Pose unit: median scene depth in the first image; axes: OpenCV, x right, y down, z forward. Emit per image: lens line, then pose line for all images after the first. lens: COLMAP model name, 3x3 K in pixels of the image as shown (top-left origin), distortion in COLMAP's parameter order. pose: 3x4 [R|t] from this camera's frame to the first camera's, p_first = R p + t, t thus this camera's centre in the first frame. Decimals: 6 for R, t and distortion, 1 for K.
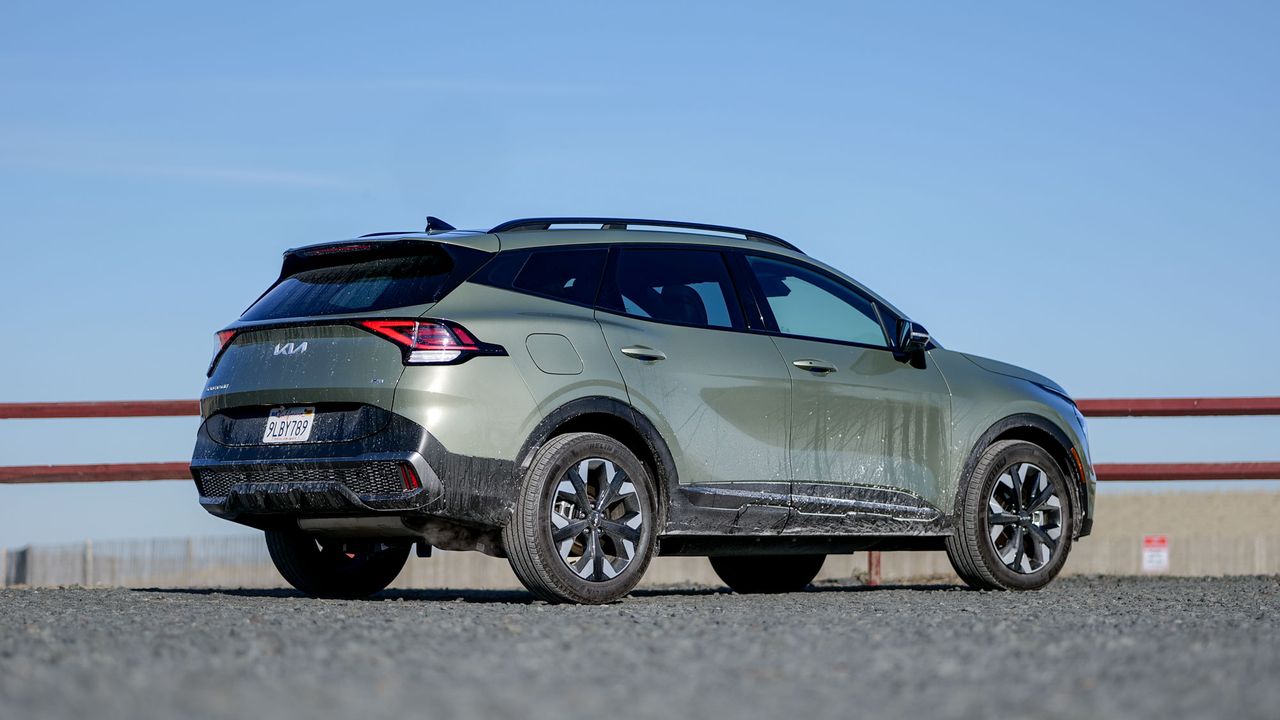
lens RADIAL K [[3122.3, 0, 638.0], [0, 3122.3, 358.1], [0, 0, 1]] dist [0.121701, 0.000000]
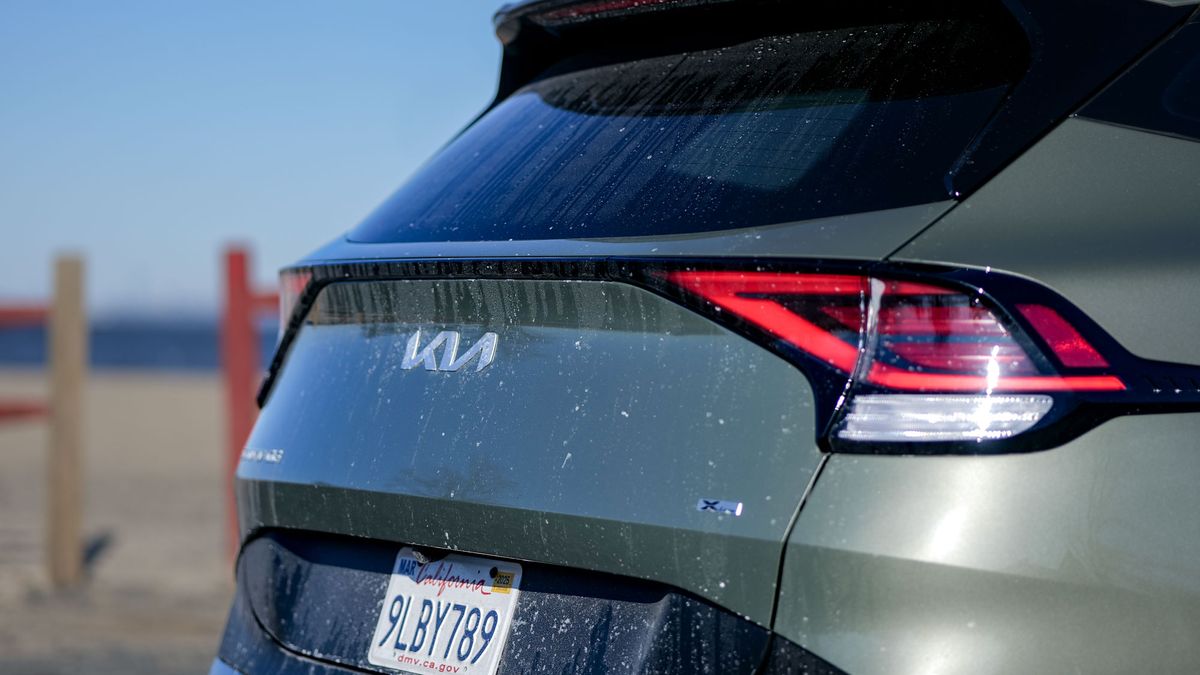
lens RADIAL K [[2927.2, 0, 594.3], [0, 2927.2, 343.6], [0, 0, 1]] dist [0.121701, 0.000000]
pose [[0.977975, 0.019019, -0.207856, -0.043304], [-0.006727, 0.998195, 0.059685, -0.020131], [0.208615, -0.056972, 0.976337, 0.754956]]
